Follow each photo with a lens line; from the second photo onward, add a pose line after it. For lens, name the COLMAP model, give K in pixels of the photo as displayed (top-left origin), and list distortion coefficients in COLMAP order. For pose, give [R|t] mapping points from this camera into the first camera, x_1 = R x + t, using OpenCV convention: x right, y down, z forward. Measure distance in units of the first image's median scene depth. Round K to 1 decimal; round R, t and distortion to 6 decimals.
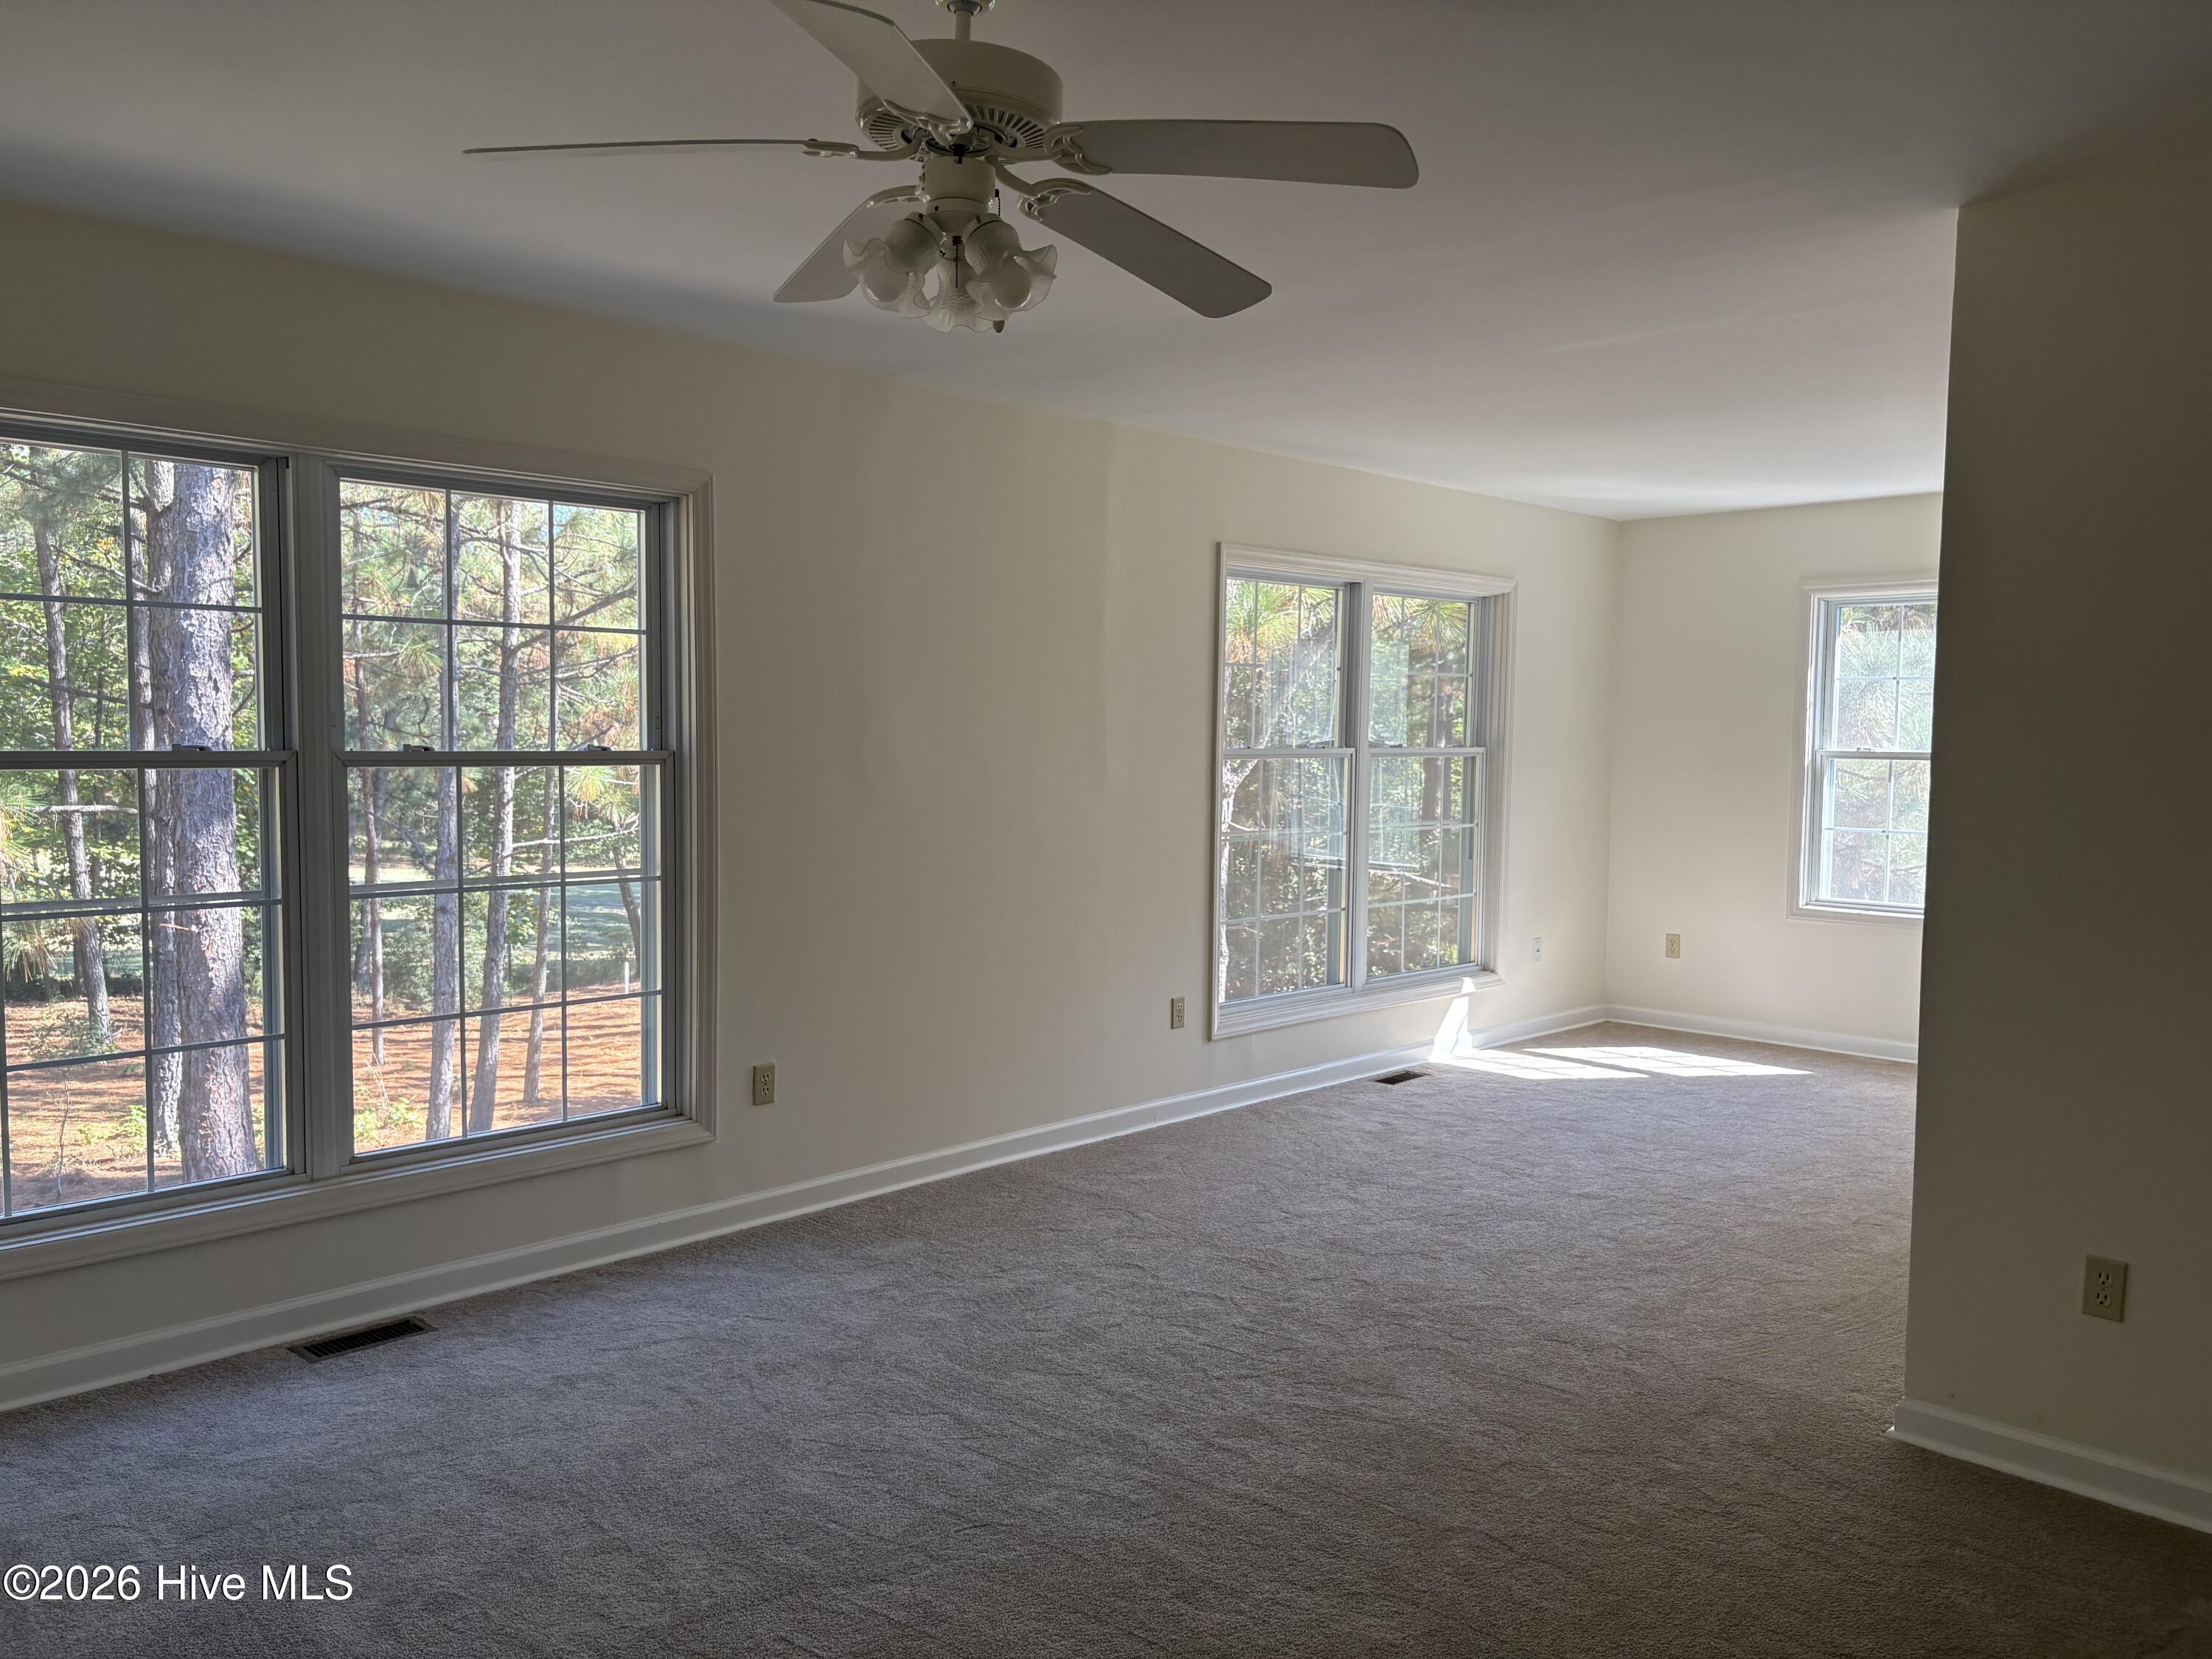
lens RADIAL K [[1644.2, 0, 1097.4], [0, 1644.2, 831.7], [0, 0, 1]] dist [0.007510, -0.004302]
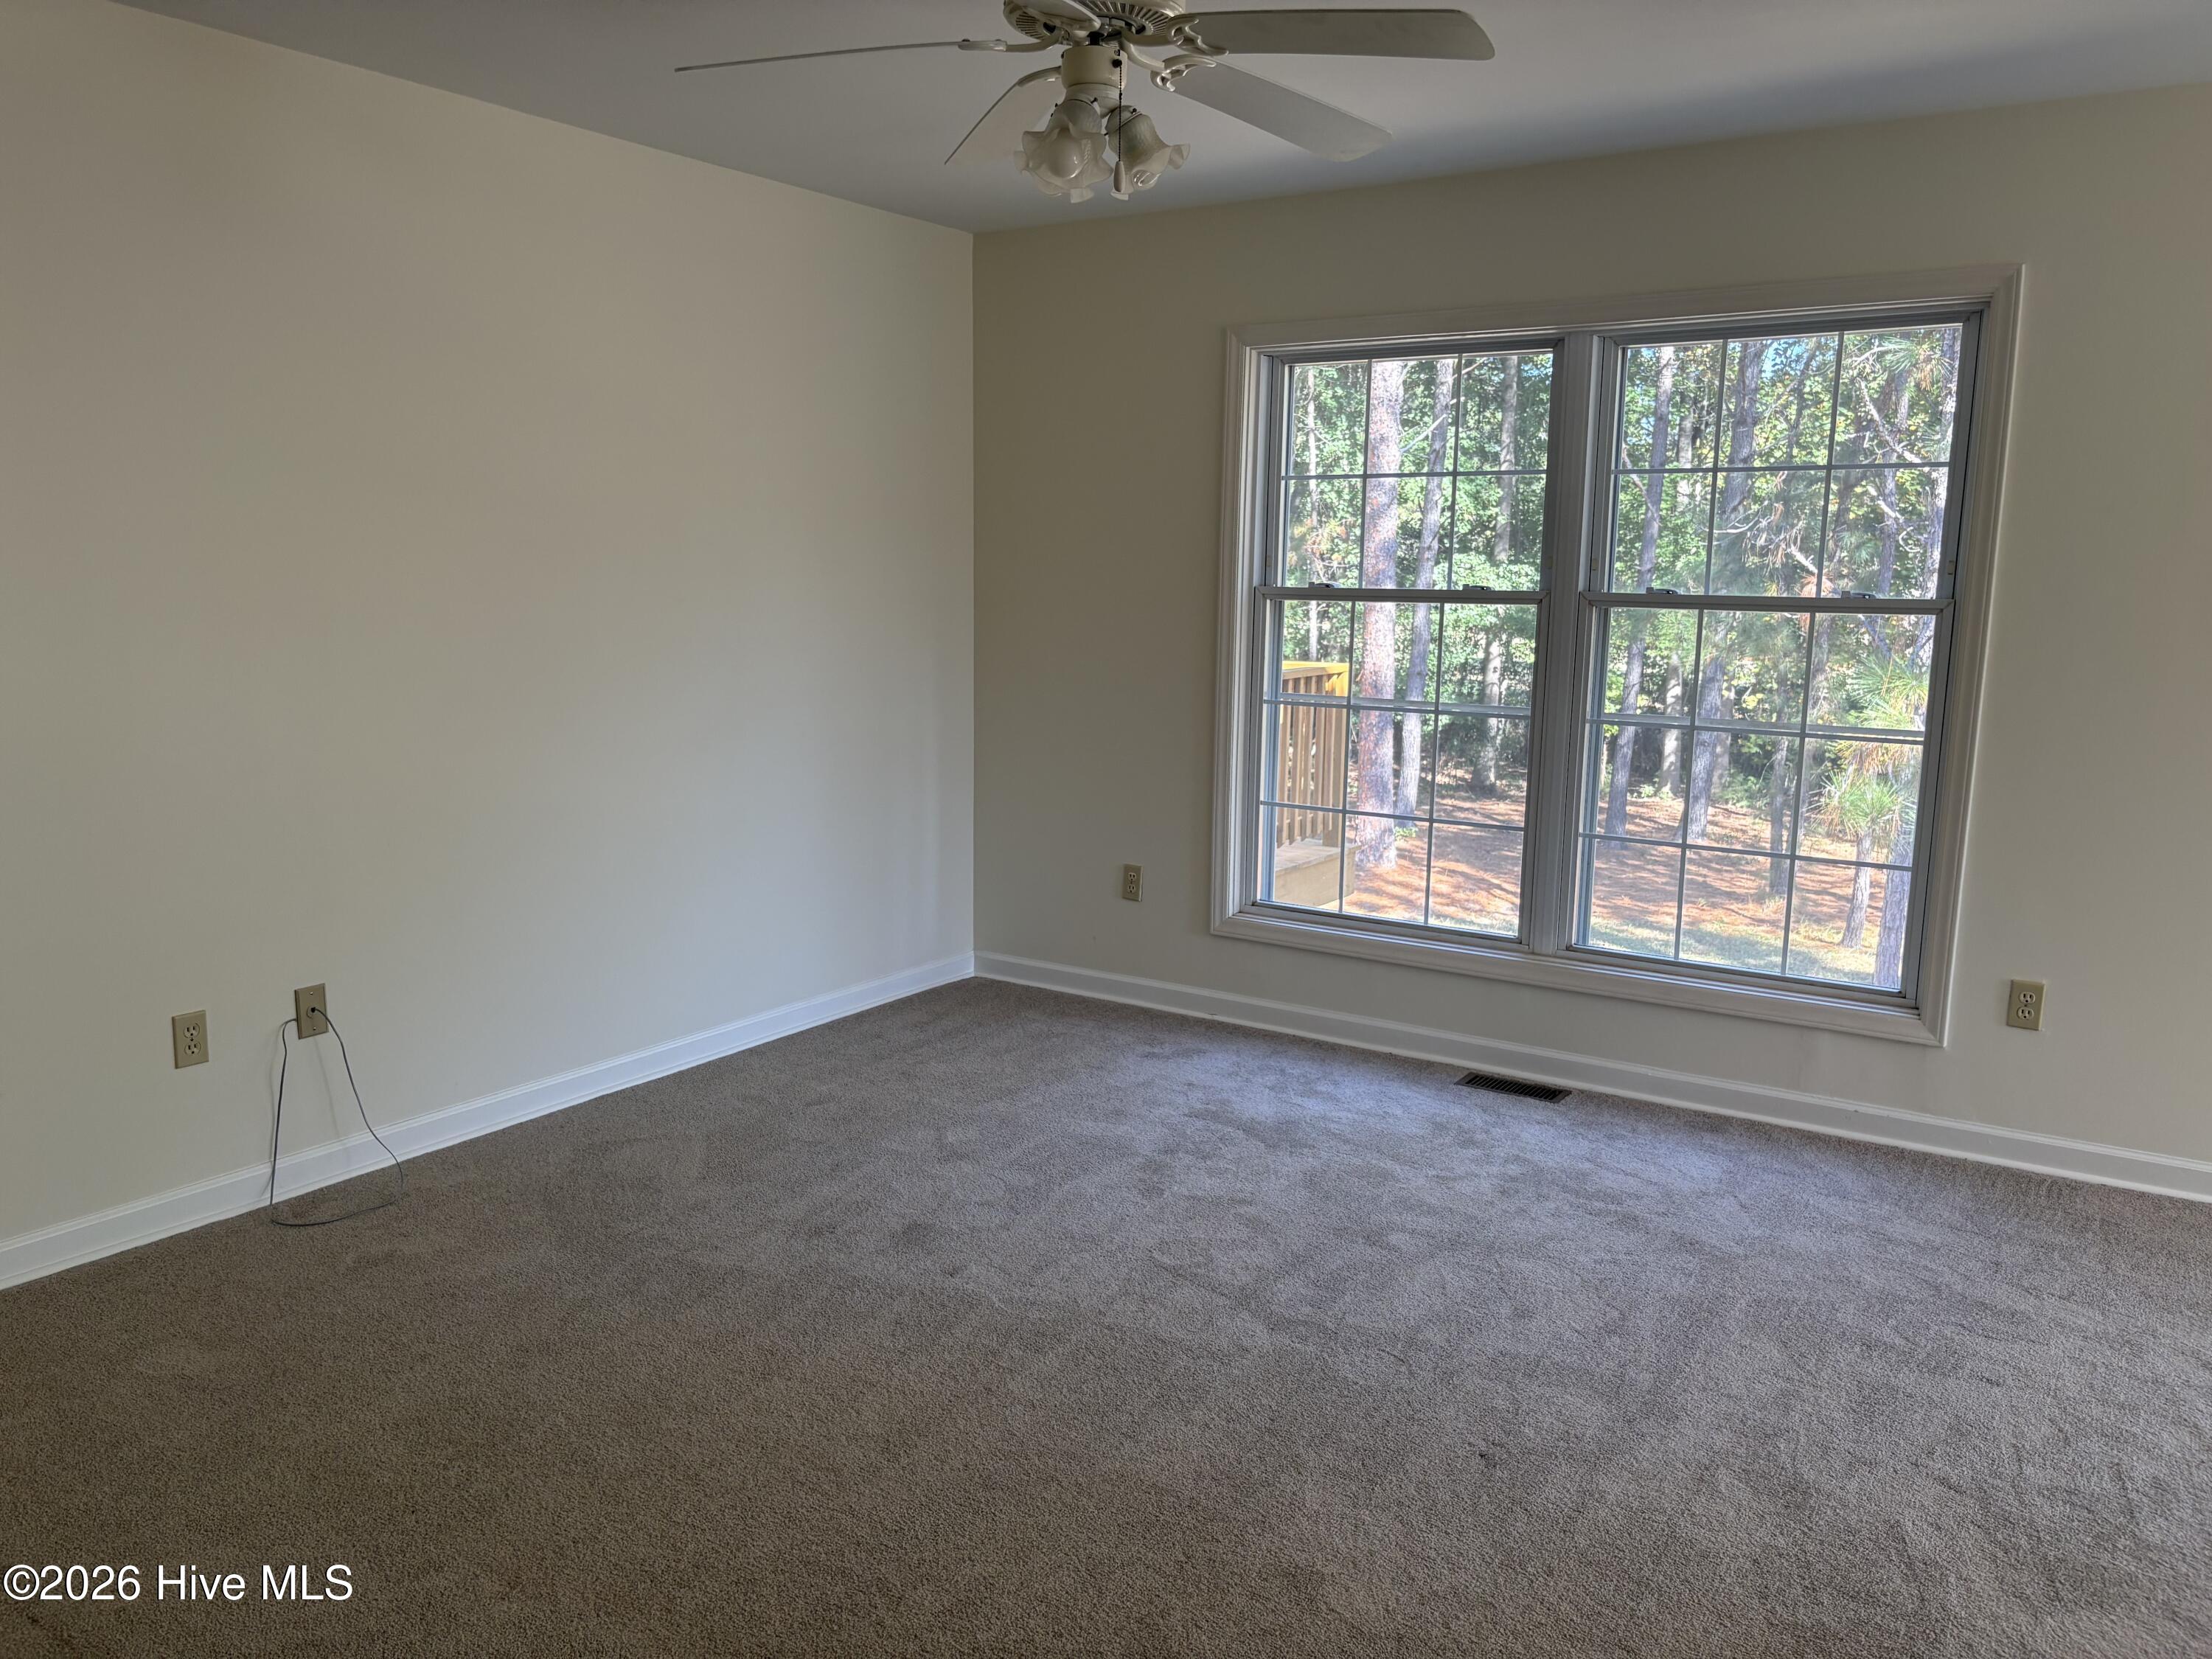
lens RADIAL K [[1673.8, 0, 1103.9], [0, 1673.8, 857.2], [0, 0, 1]] dist [0.006801, 0.000473]
pose [[0.184392, 0.162161, -0.969383, 0.600313], [-0.070321, 0.985944, 0.151556, -0.019098], [0.980334, 0.040223, 0.193204, 0.428306]]
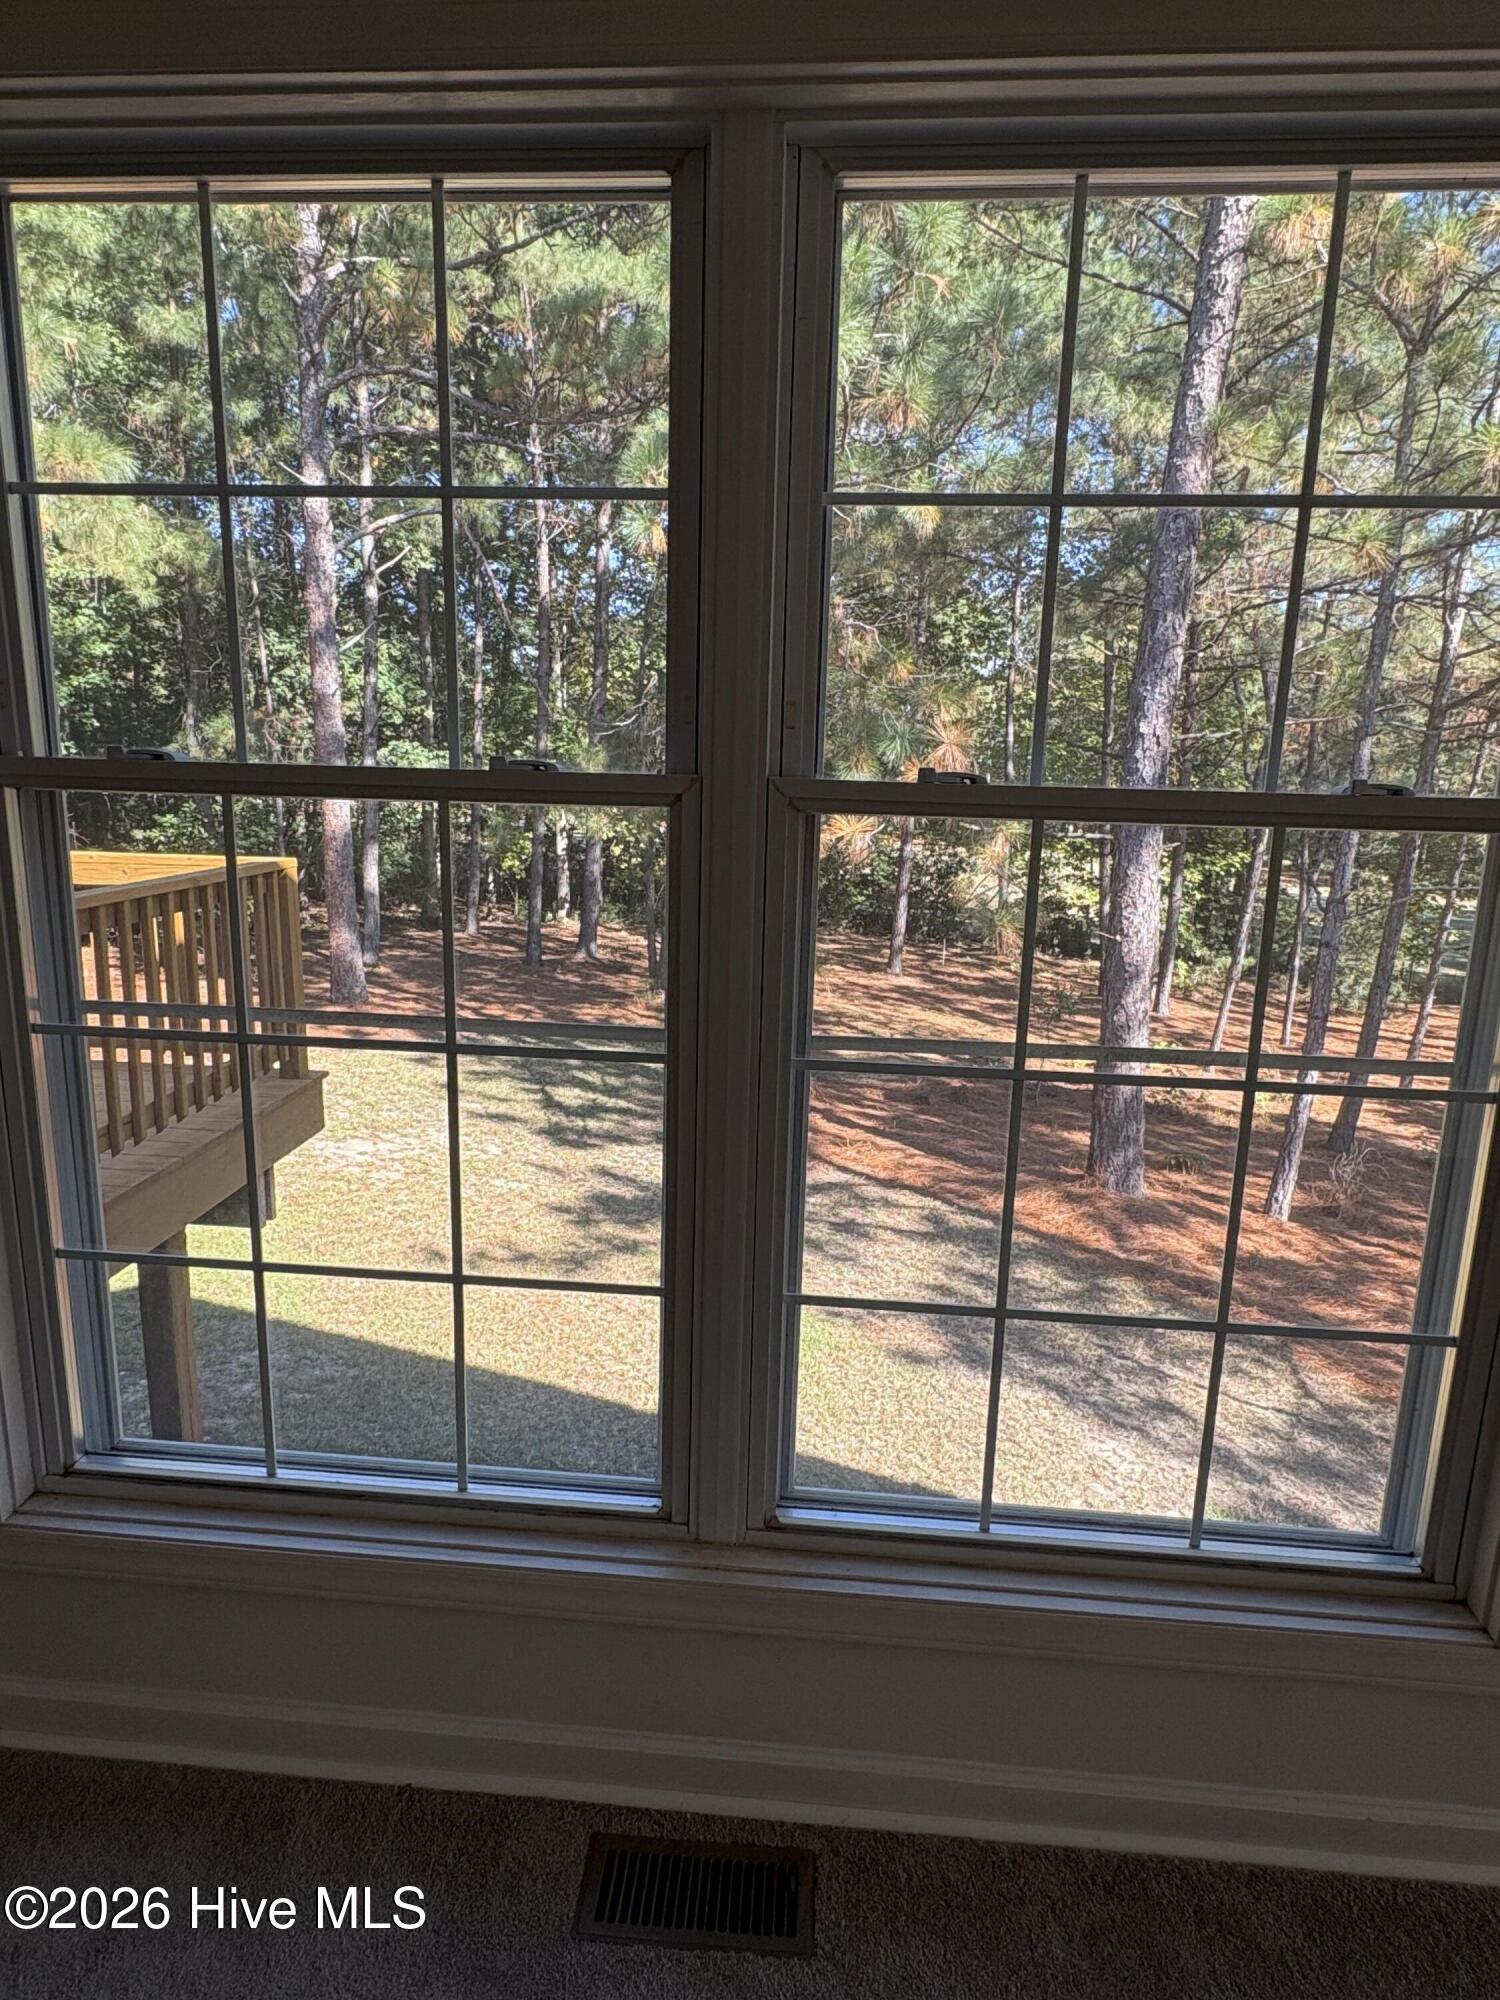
lens RADIAL K [[1139.8, 0, 753.4], [0, 1139.8, 1011.6], [0, 0, 1]] dist [0.007899, 0.000899]
pose [[0.636873, 0.172175, -0.751497, -0.185900], [-0.070066, 0.983637, 0.165982, -0.034759], [0.767778, -0.053055, 0.638515, 0.725147]]
